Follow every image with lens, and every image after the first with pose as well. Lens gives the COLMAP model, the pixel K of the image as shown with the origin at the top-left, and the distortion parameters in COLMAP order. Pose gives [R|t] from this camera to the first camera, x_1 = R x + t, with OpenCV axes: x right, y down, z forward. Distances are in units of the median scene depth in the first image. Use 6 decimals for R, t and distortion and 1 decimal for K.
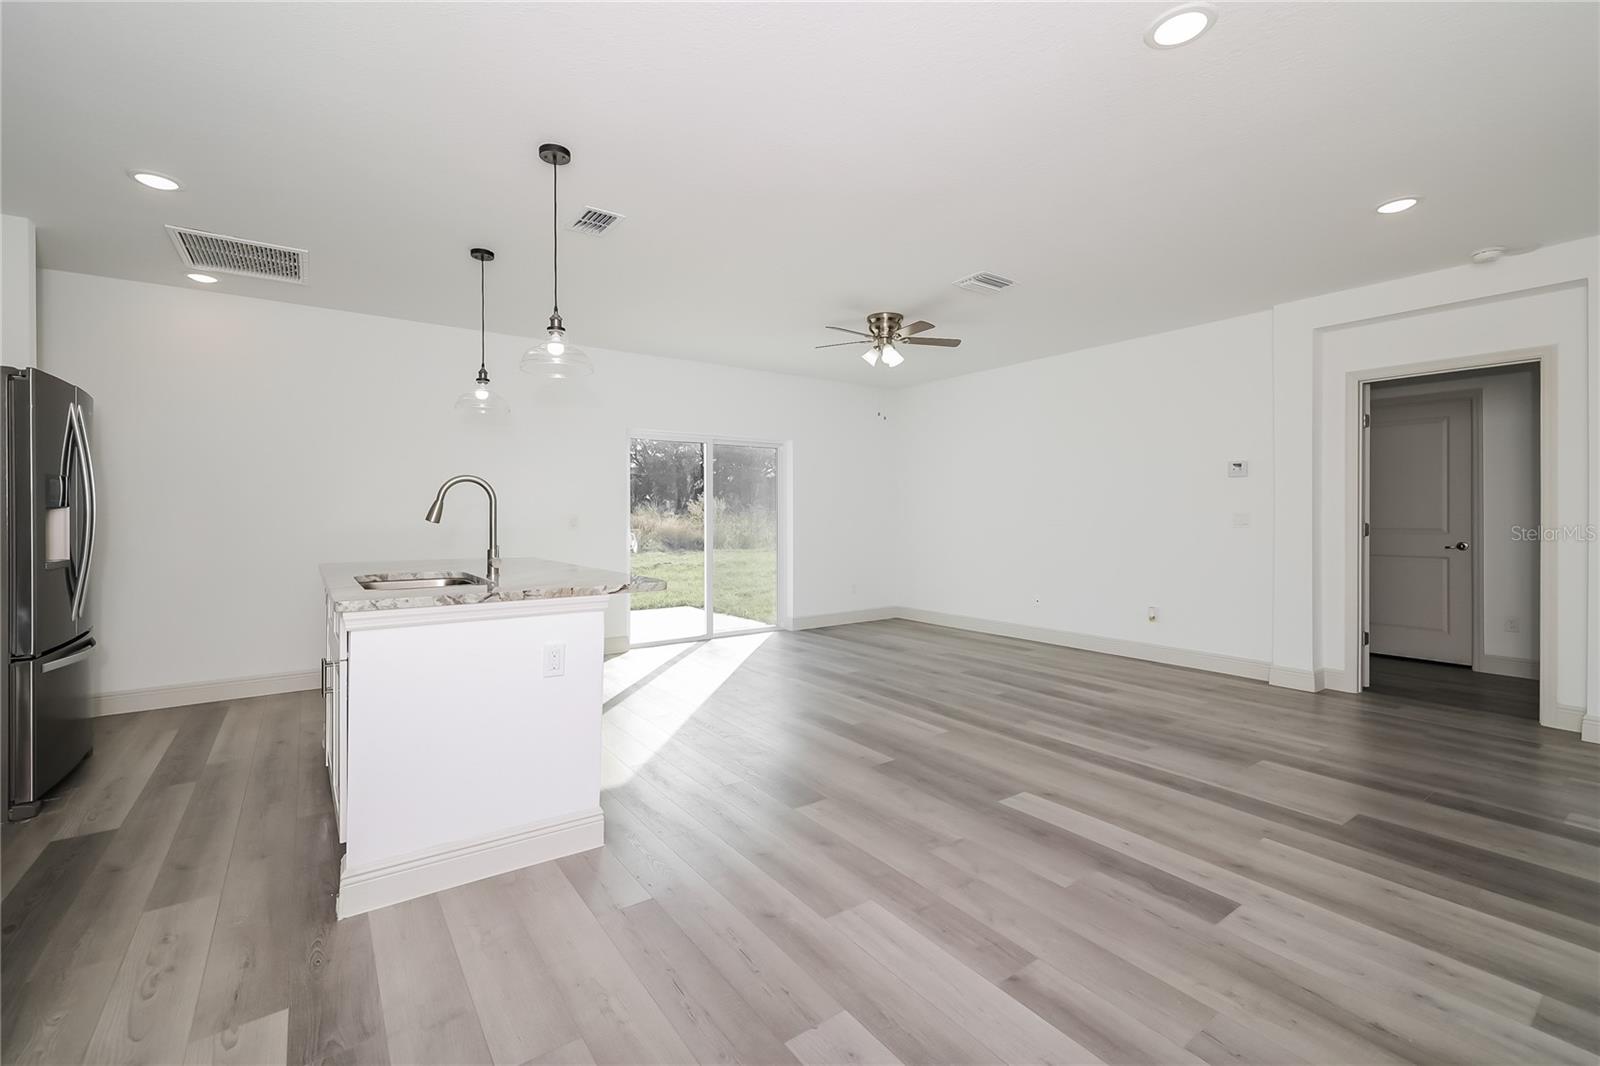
lens RADIAL K [[684.5, 0, 796.1], [0, 684.5, 514.9], [0, 0, 1]] dist [0.003860, 0.000116]
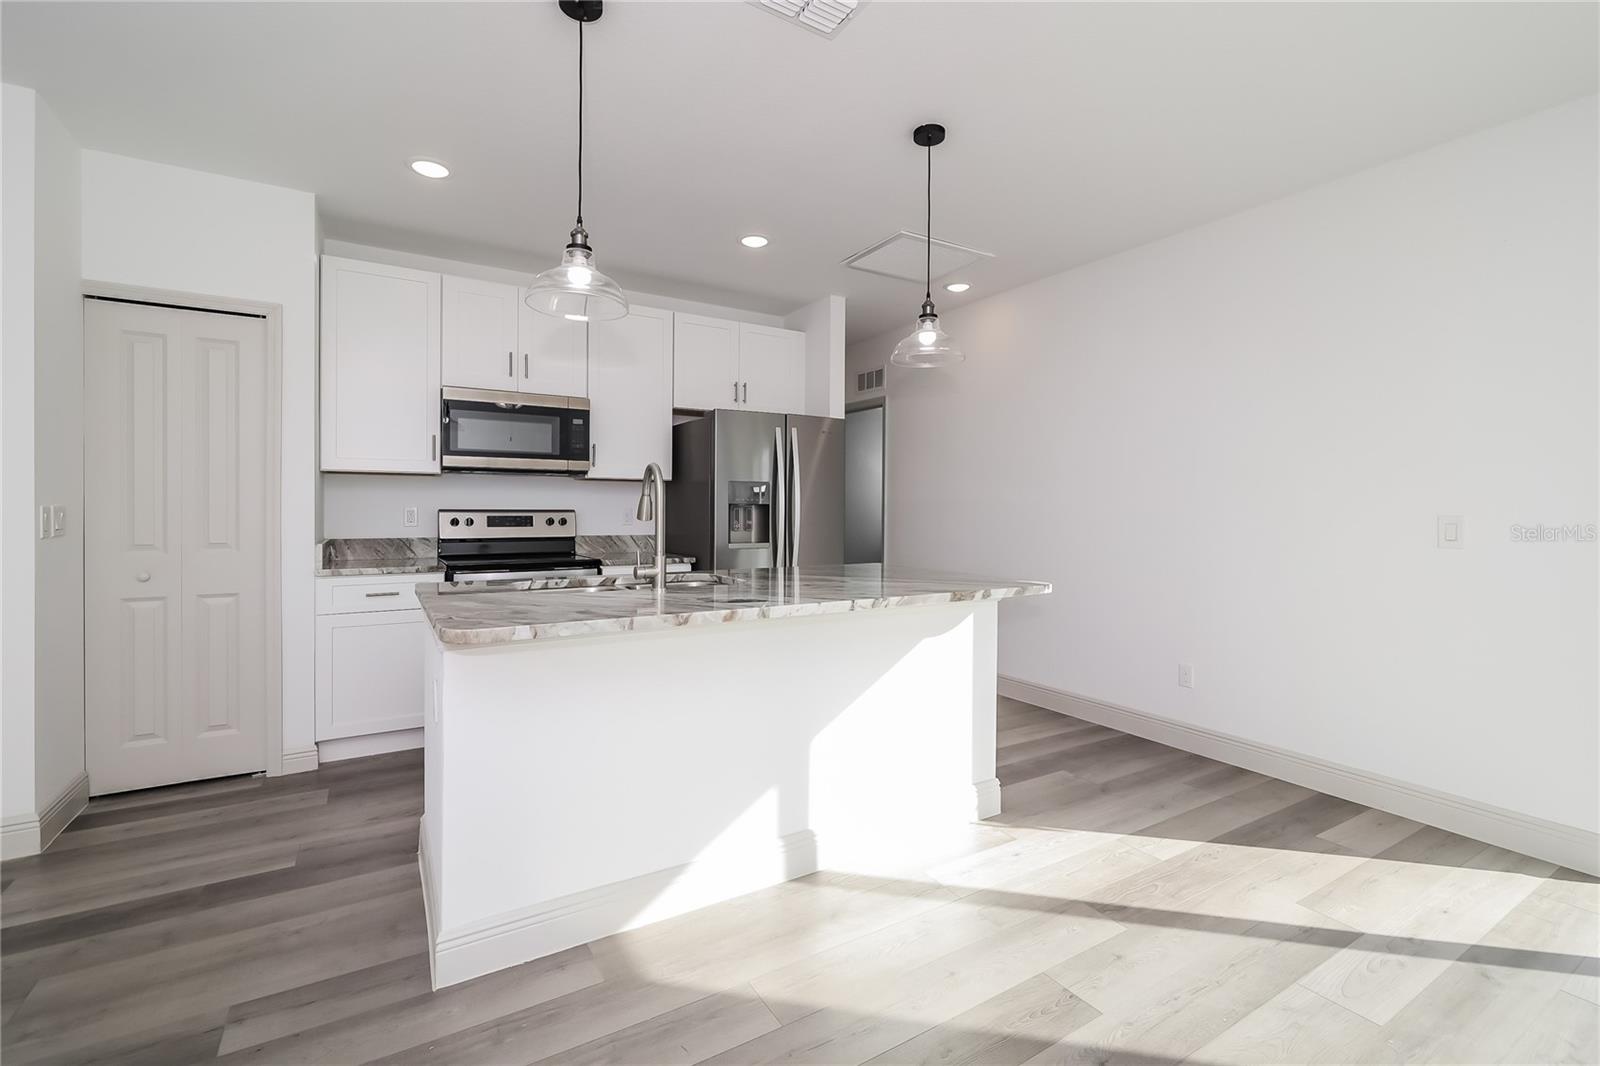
lens RADIAL K [[702.6, 0, 800.2], [0, 702.6, 513.2], [0, 0, 1]] dist [-0.000409, -0.000078]
pose [[-0.067934, 0.006007, -0.997672, 0.334979], [-0.006258, 0.999960, 0.006447, -0.002540], [0.997670, 0.006681, -0.067893, 1.179785]]
